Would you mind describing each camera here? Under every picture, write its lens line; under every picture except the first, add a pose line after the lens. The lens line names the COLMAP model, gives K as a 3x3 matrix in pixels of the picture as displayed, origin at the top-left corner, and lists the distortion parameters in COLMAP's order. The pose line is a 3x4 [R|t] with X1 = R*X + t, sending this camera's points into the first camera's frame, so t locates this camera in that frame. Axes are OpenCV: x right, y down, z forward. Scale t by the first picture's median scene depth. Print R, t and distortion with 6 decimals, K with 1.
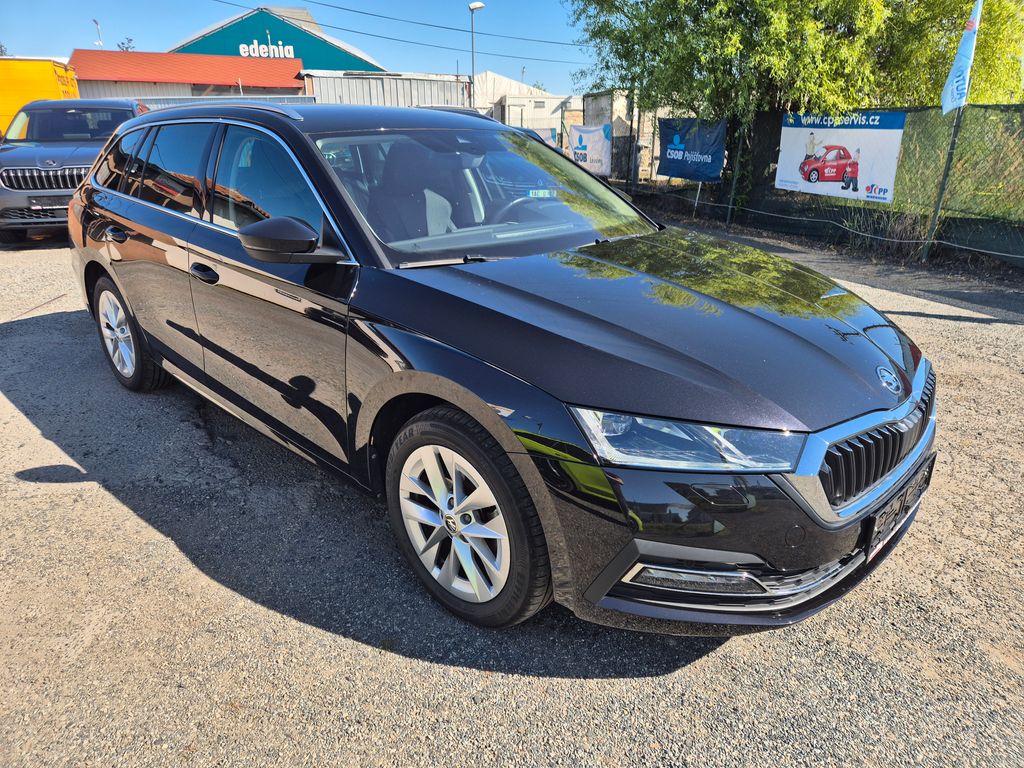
lens RADIAL K [[684.5, 0, 510.5], [0, 684.5, 385.2], [0, 0, 1]] dist [0.005963, -0.025807]
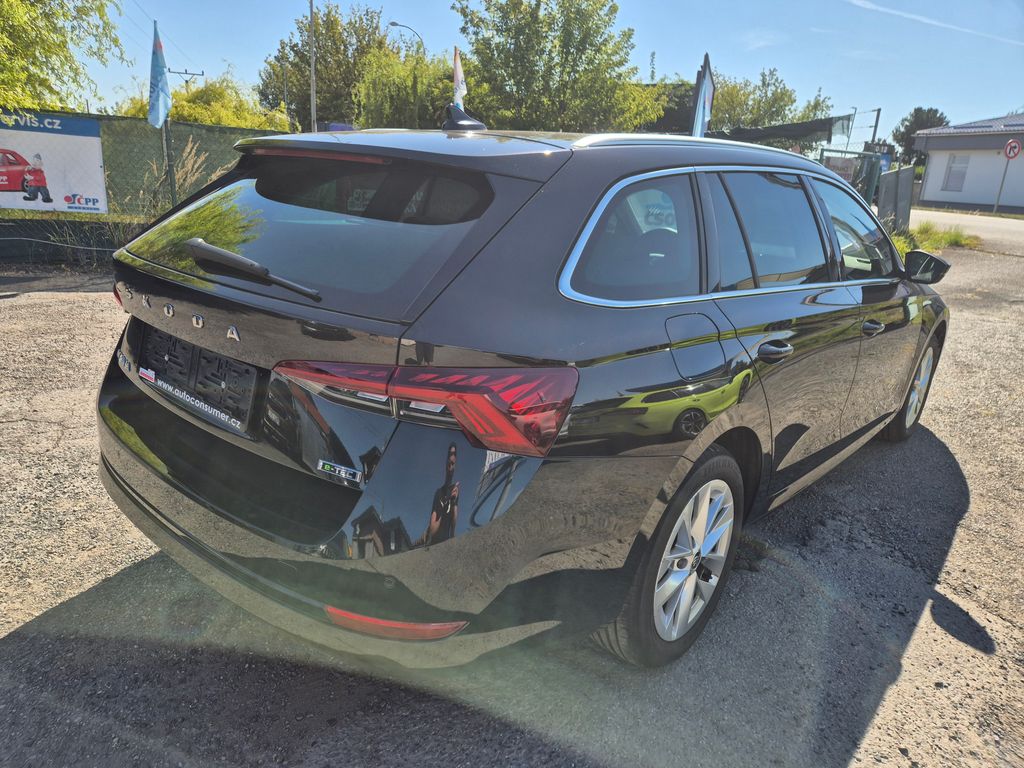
lens RADIAL K [[684.5, 0, 511.5], [0, 684.5, 380.4], [0, 0, 1]] dist [0.005963, -0.025807]
pose [[-0.053967, -0.270602, 0.961178, -0.446222], [0.270854, 0.922525, 0.274928, -0.154215], [-0.961107, 0.275175, 0.023507, 0.477351]]
